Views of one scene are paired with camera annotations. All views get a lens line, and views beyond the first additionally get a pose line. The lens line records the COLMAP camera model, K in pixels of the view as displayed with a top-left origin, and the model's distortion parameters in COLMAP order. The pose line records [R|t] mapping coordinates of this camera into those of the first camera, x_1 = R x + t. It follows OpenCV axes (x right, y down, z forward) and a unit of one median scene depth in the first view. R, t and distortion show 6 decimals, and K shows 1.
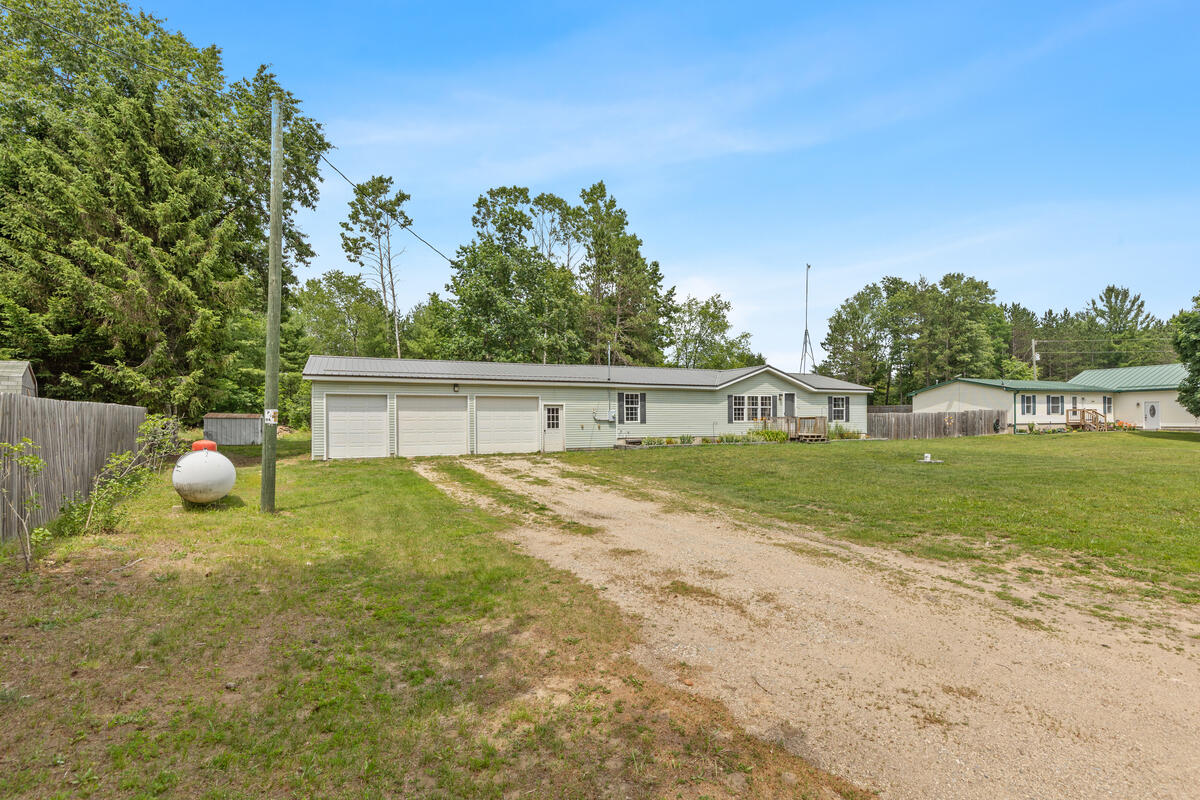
lens RADIAL K [[562.5, 0, 602.9], [0, 562.5, 423.1], [0, 0, 1]] dist [0.062493, 0.000192]
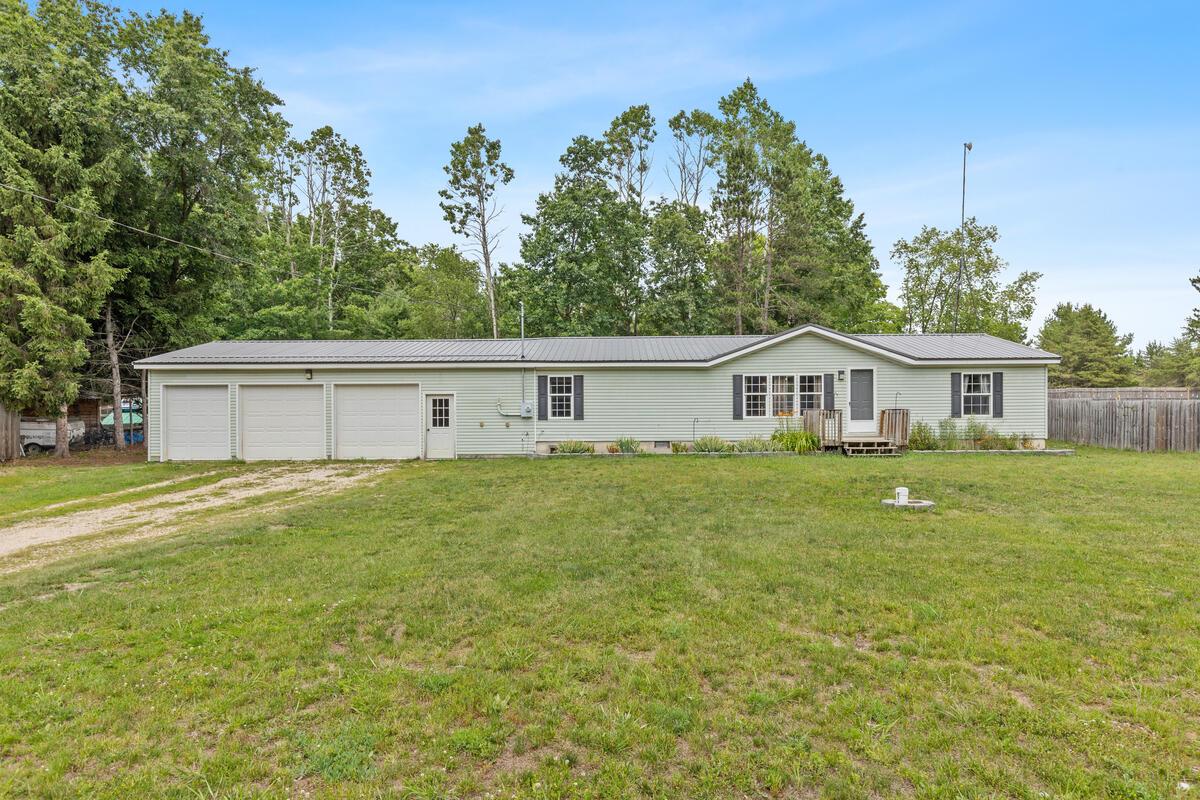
lens RADIAL K [[694.6, 0, 598.7], [0, 694.6, 423.7], [0, 0, 1]] dist [0.020802, 0.000086]
pose [[0.900865, 0.006083, -0.434058, 0.409421], [-0.001139, 0.999932, 0.011649, -0.004622], [0.434099, -0.010000, 0.900810, 0.237479]]
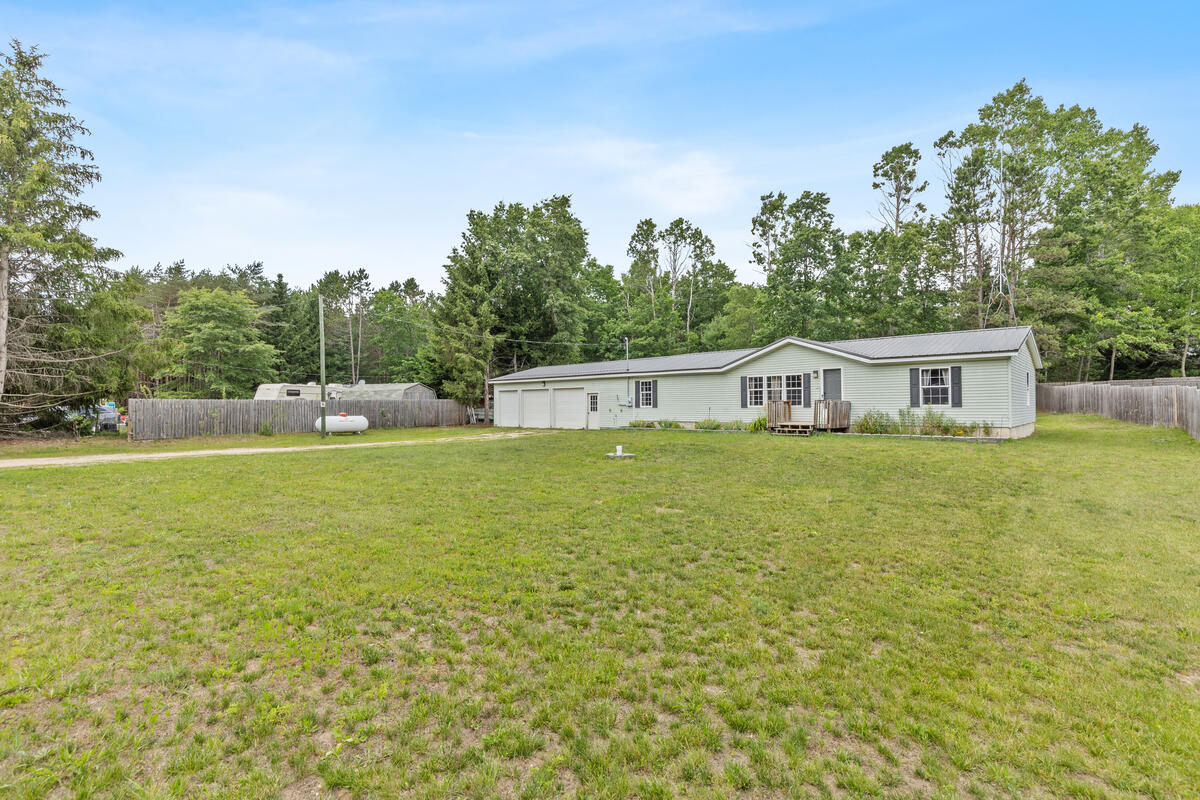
lens RADIAL K [[538.7, 0, 600.4], [0, 538.7, 408.3], [0, 0, 1]] dist [-0.011695, 0.000486]
pose [[0.384777, 0.008254, -0.922973, 0.894014], [0.000356, 0.999959, 0.009091, -0.007412], [0.923010, -0.003827, 0.384758, 0.455491]]
